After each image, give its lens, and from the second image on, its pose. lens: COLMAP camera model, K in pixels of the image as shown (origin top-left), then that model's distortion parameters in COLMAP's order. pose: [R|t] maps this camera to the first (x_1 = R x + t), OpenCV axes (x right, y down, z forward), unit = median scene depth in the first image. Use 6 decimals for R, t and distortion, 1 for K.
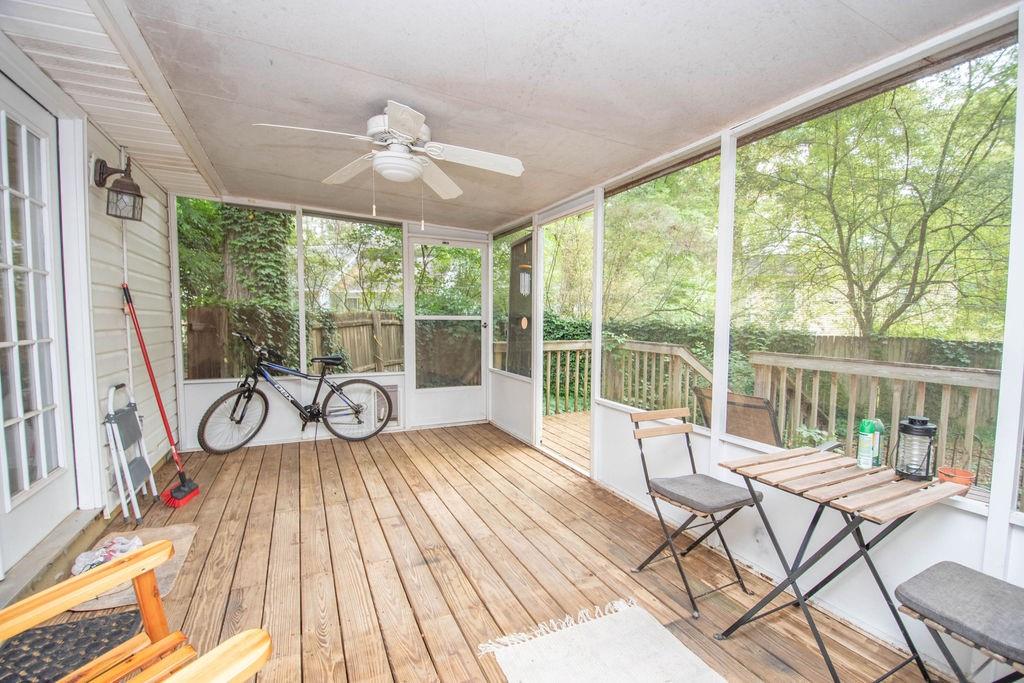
lens RADIAL K [[449.8, 0, 515.1], [0, 449.8, 353.5], [0, 0, 1]] dist [0.014186, -0.020805]
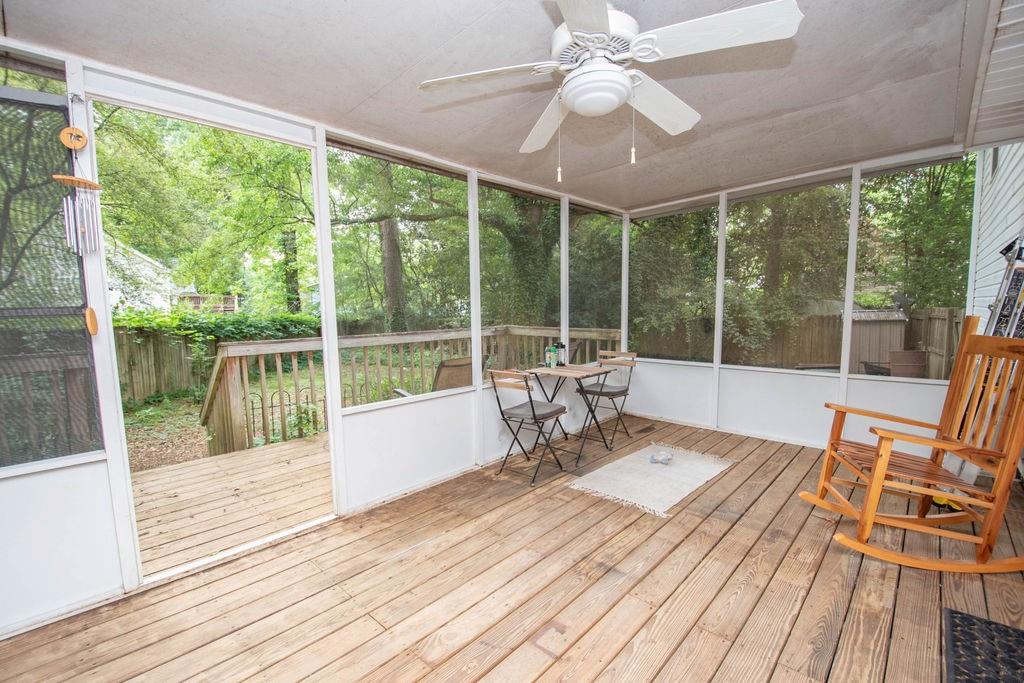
lens RADIAL K [[449.8, 0, 515.1], [0, 449.8, 353.5], [0, 0, 1]] dist [0.014186, -0.020805]
pose [[-0.371207, -0.103537, 0.922760, -0.792929], [0.082849, 0.986107, 0.143973, -0.103344], [-0.924847, 0.129893, -0.357472, 1.240442]]
